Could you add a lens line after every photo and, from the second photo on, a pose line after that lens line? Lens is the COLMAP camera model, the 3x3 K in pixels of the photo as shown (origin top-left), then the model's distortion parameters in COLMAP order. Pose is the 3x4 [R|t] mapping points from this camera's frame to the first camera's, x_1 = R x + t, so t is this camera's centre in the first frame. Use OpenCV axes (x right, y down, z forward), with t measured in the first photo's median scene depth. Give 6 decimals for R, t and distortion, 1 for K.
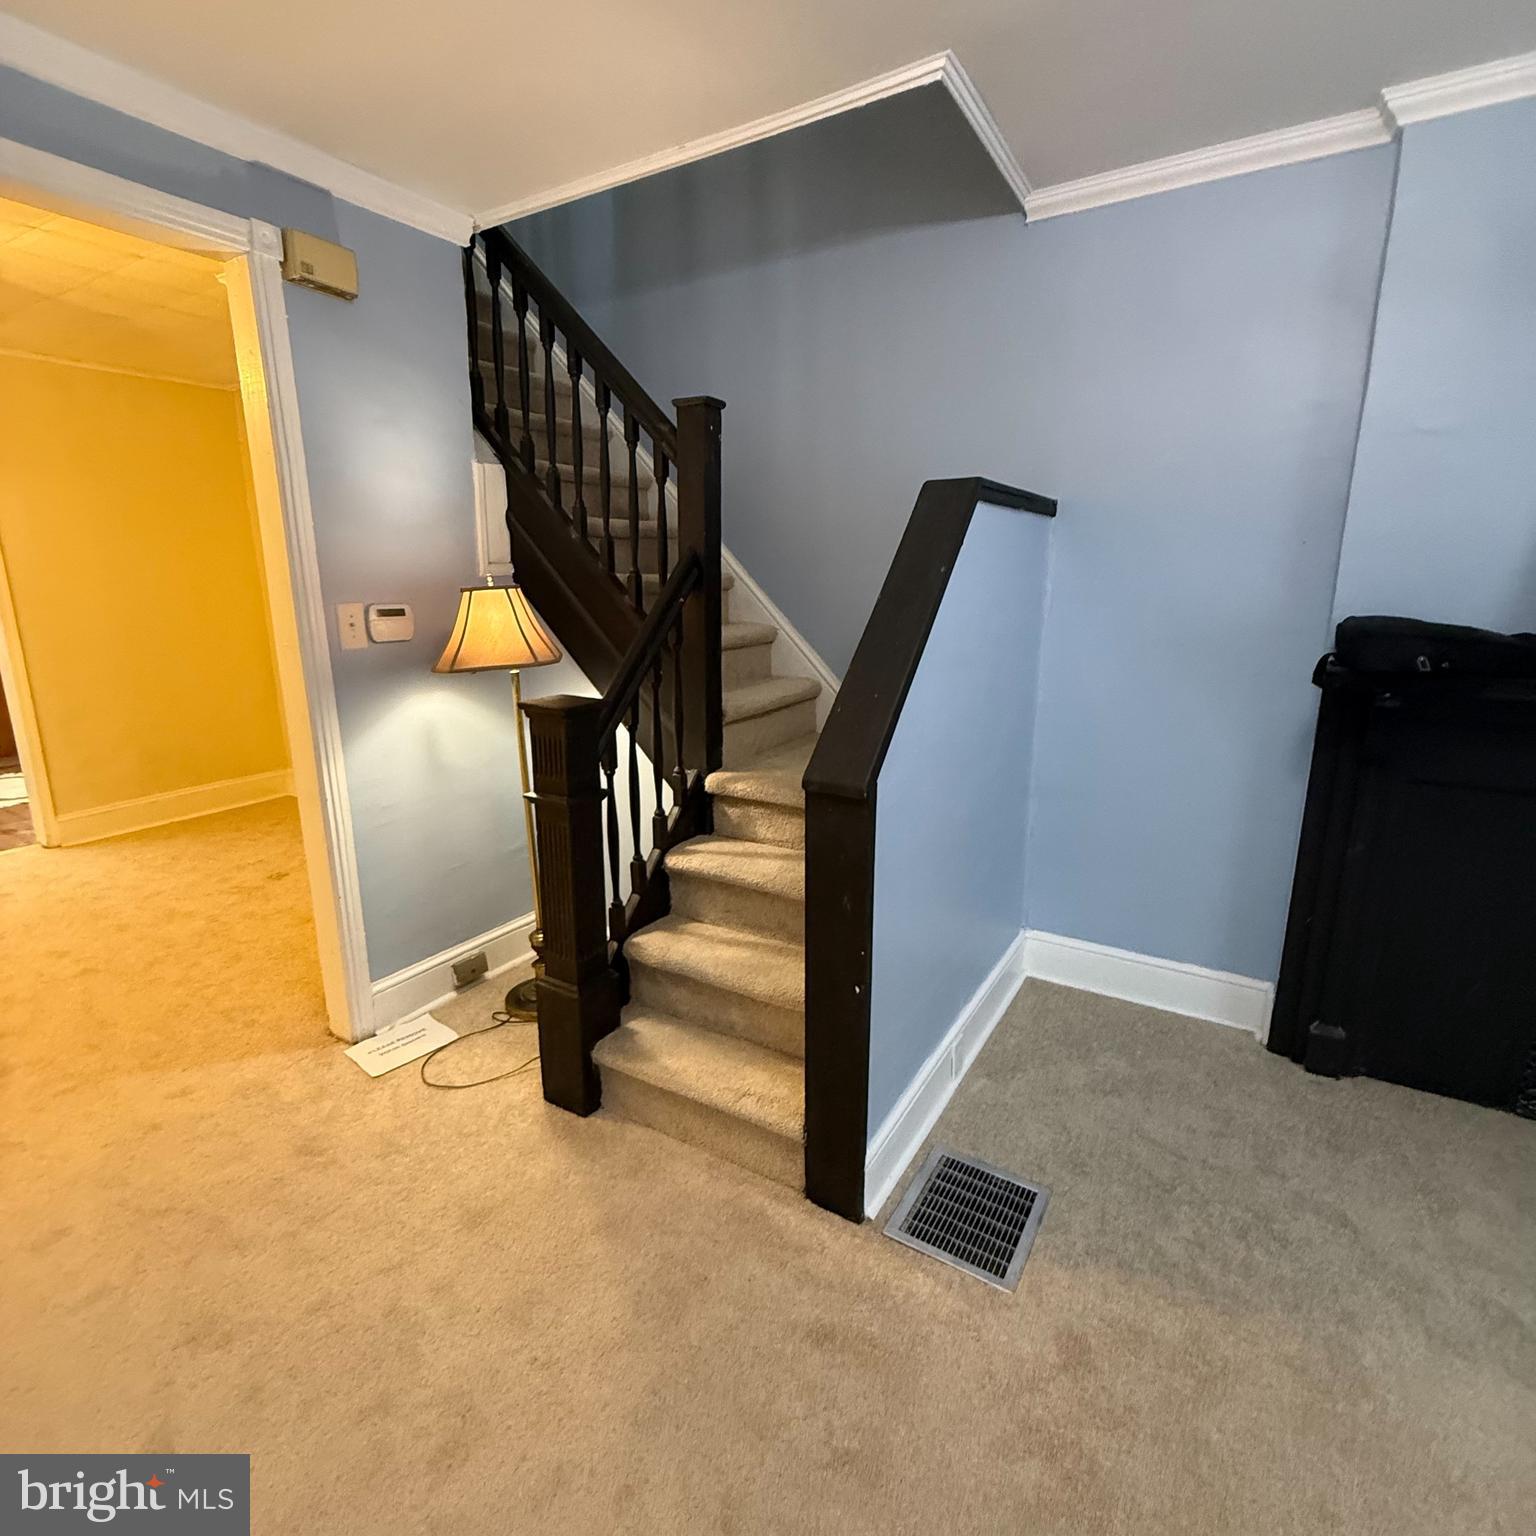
lens RADIAL K [[810.5, 0, 765.8], [0, 810.5, 765.4], [0, 0, 1]] dist [-0.003394, -0.000136]
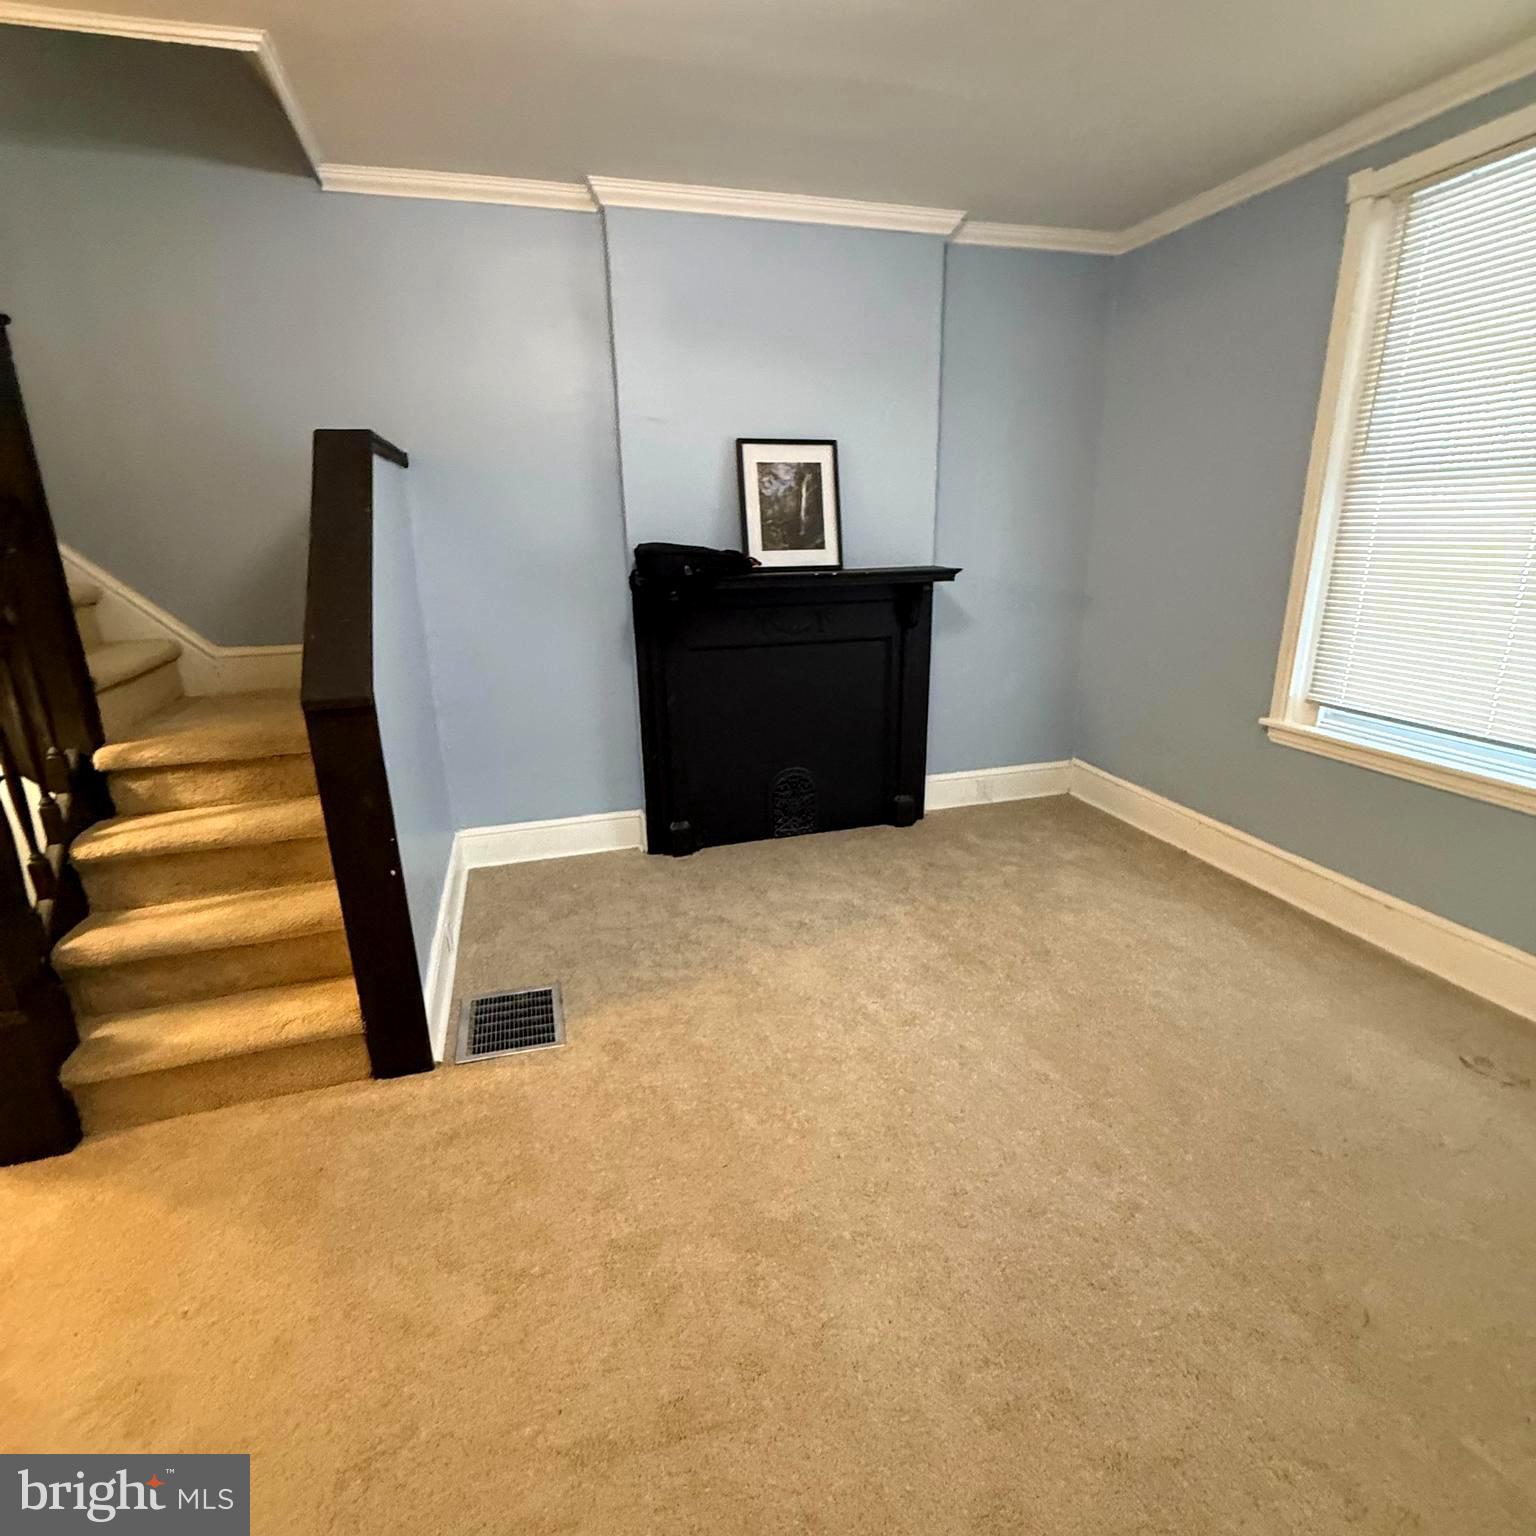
lens RADIAL K [[810.5, 0, 765.8], [0, 810.5, 765.4], [0, 0, 1]] dist [-0.003394, -0.000136]
pose [[0.665134, -0.222091, 0.712933, -0.243968], [0.186800, 0.973878, 0.129105, 0.056120], [-0.722982, 0.047304, 0.689245, -0.151892]]
